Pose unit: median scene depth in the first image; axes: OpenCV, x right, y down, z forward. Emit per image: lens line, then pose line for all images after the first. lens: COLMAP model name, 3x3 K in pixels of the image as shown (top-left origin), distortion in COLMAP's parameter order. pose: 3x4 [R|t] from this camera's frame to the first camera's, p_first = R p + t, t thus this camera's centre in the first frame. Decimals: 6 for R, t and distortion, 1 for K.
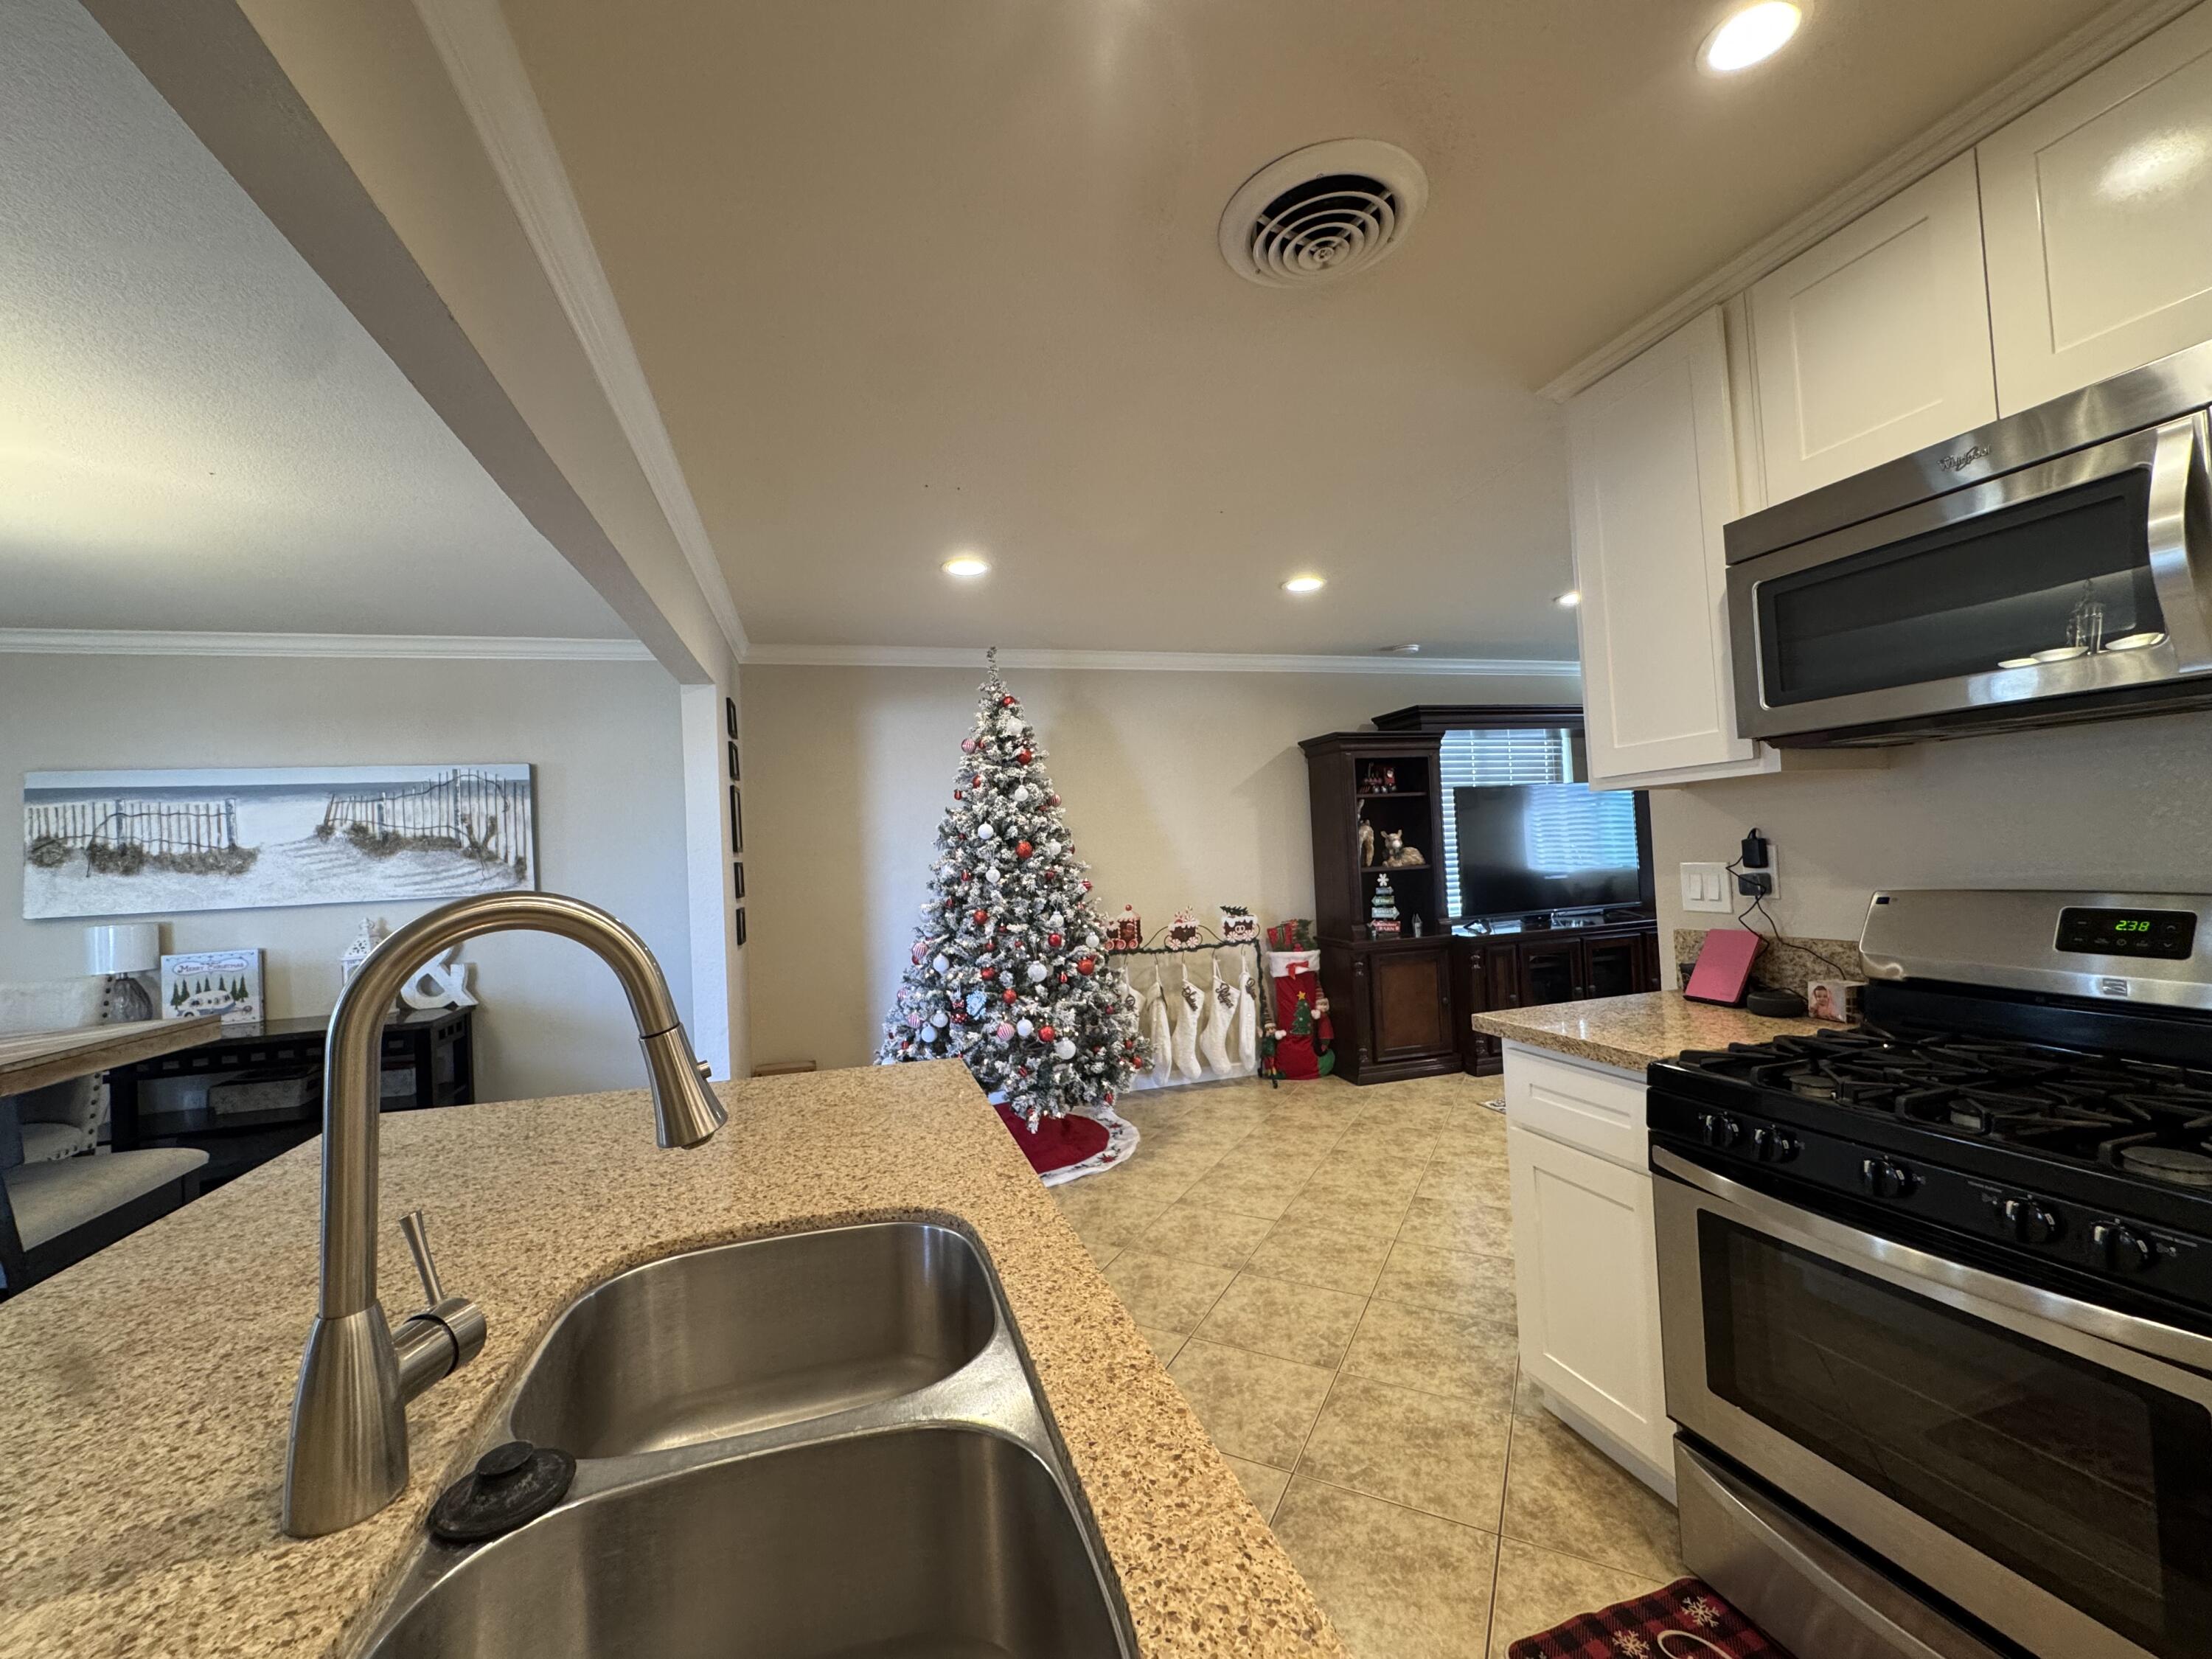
lens RADIAL K [[881.6, 0, 1104.2], [0, 881.6, 825.3], [0, 0, 1]] dist [-0.003729, 0.000445]
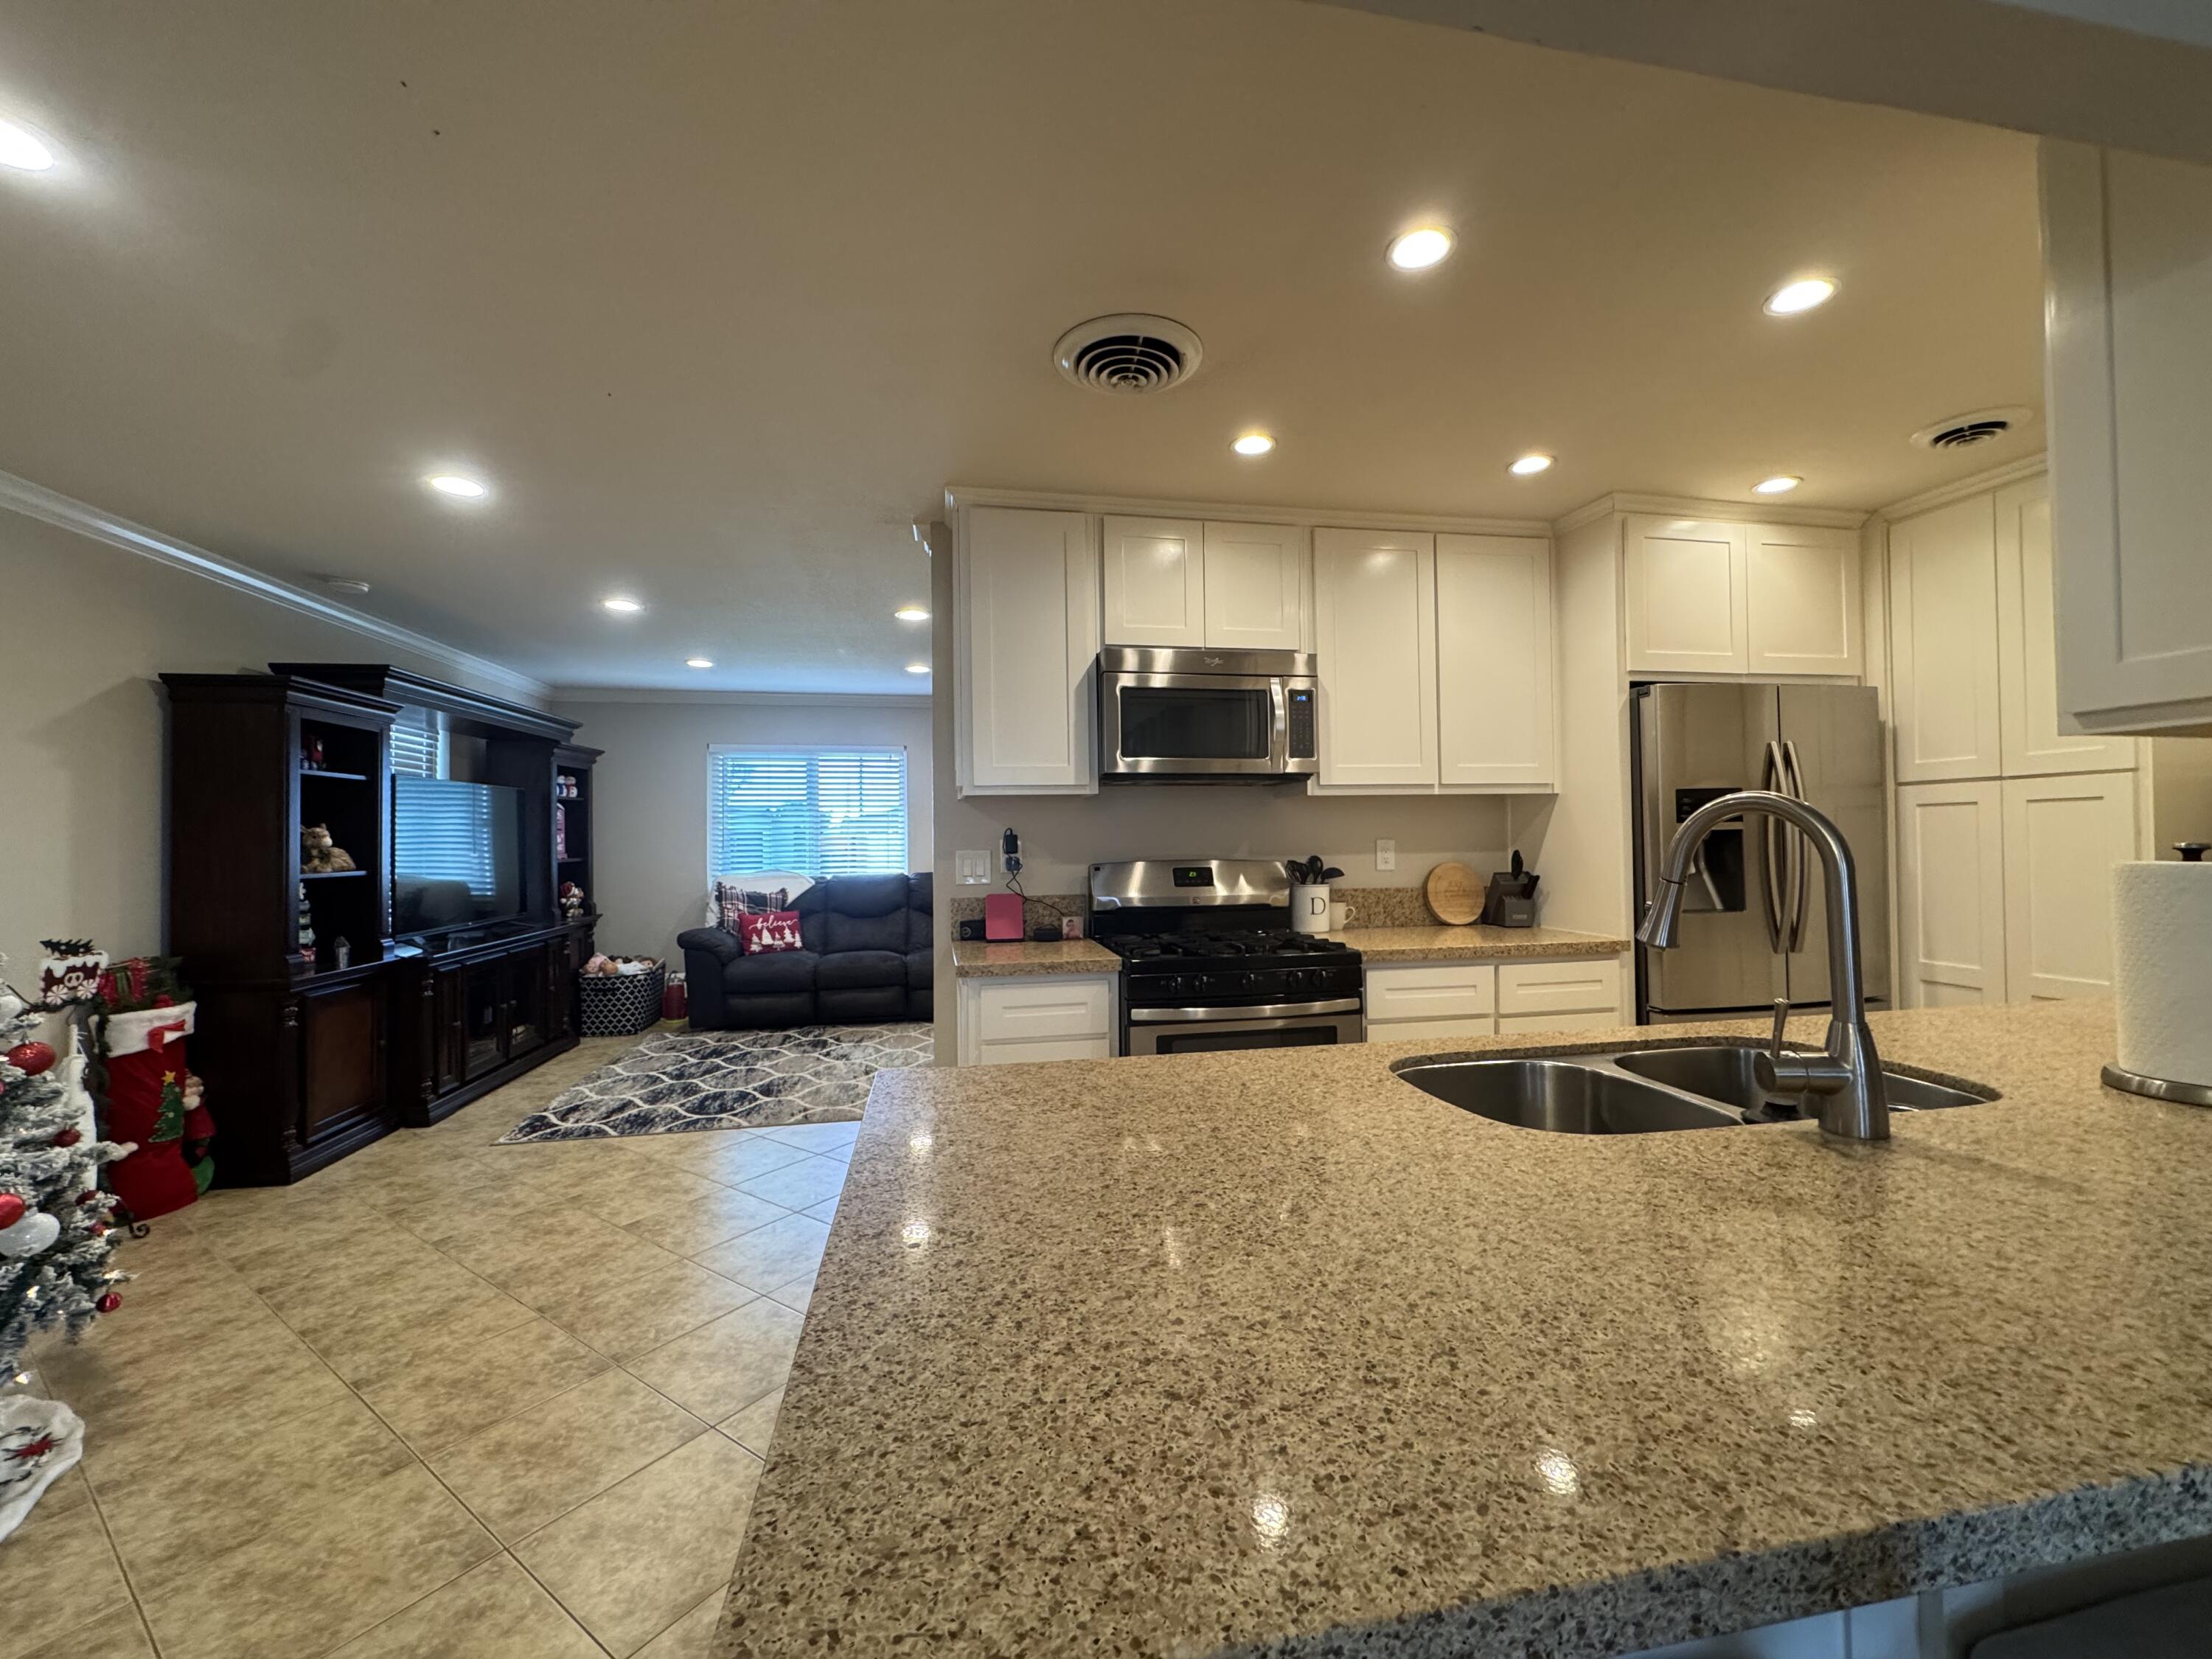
lens RADIAL K [[881.6, 0, 1104.2], [0, 881.6, 825.3], [0, 0, 1]] dist [-0.003729, 0.000445]
pose [[0.110926, 0.061241, 0.991940, -0.437420], [-0.023164, 0.997988, -0.059024, 0.047245], [-0.993559, -0.016430, 0.112121, 0.359005]]
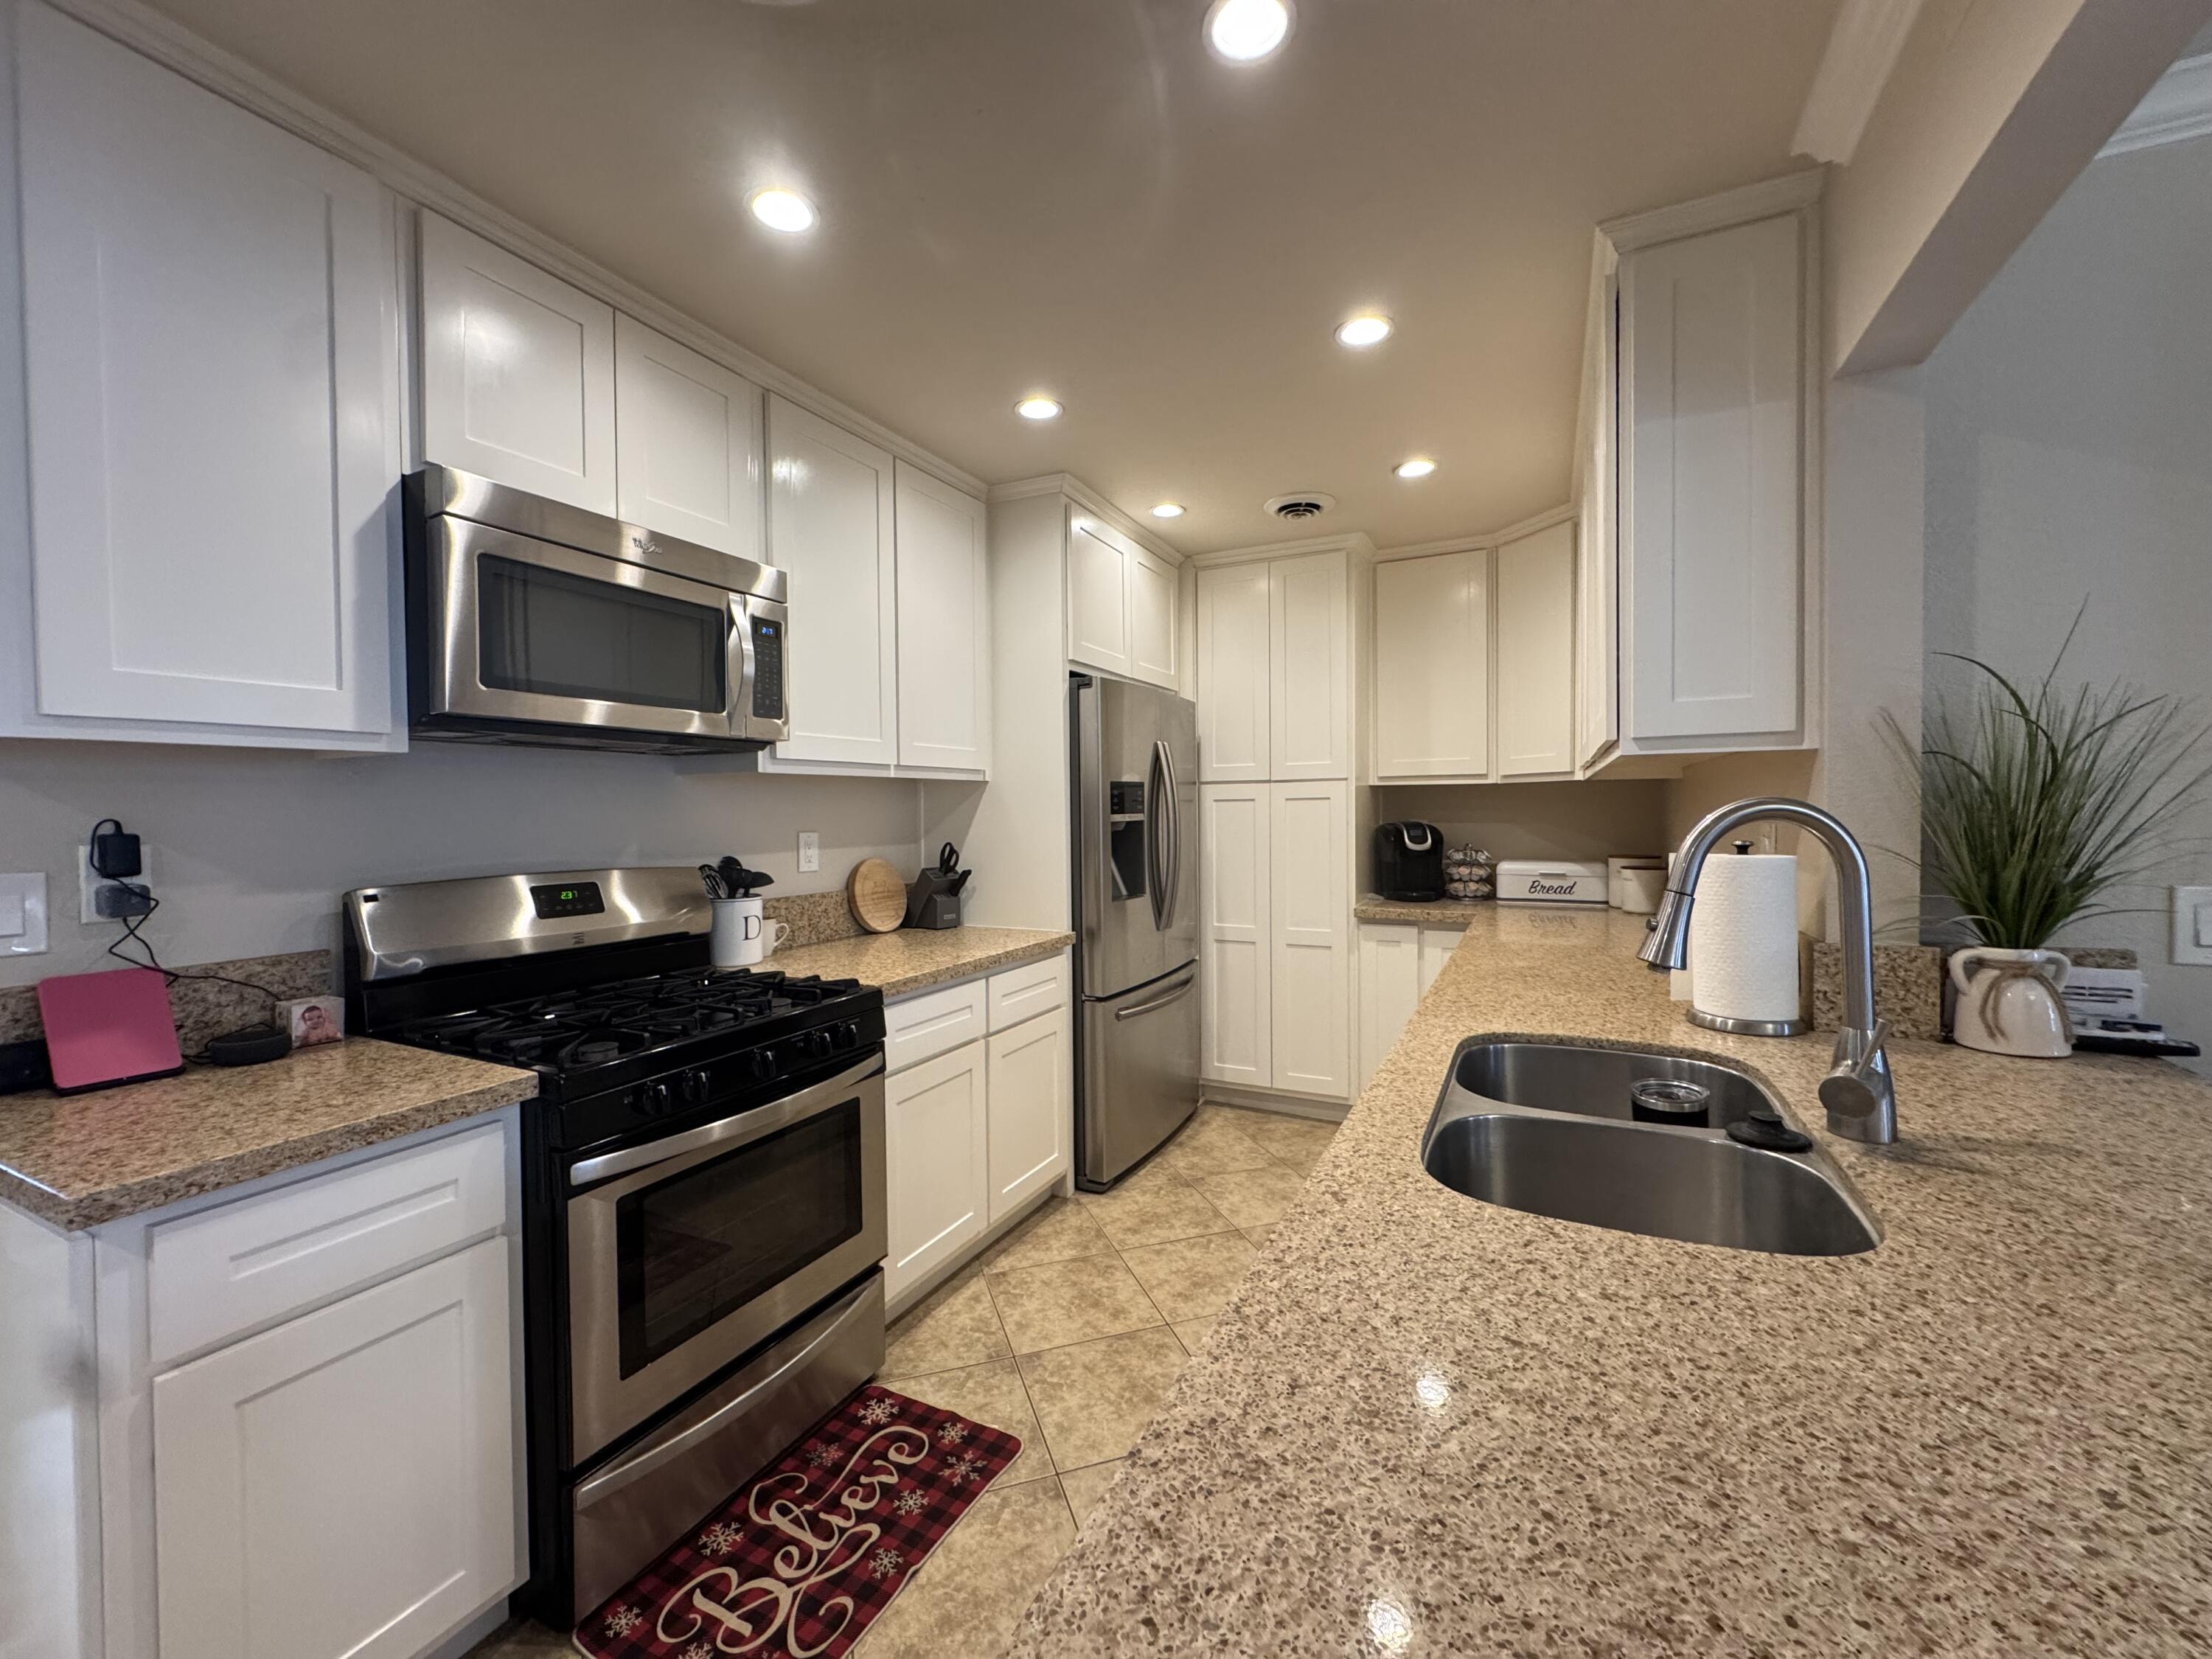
lens RADIAL K [[879.1, 0, 1104.6], [0, 879.1, 826.5], [0, 0, 1]] dist [-0.003124, 0.000784]
pose [[-0.721519, 0.042405, 0.691095, -0.157912], [0.022794, 0.999037, -0.037502, 0.028290], [-0.692020, -0.011306, -0.721790, 0.523413]]
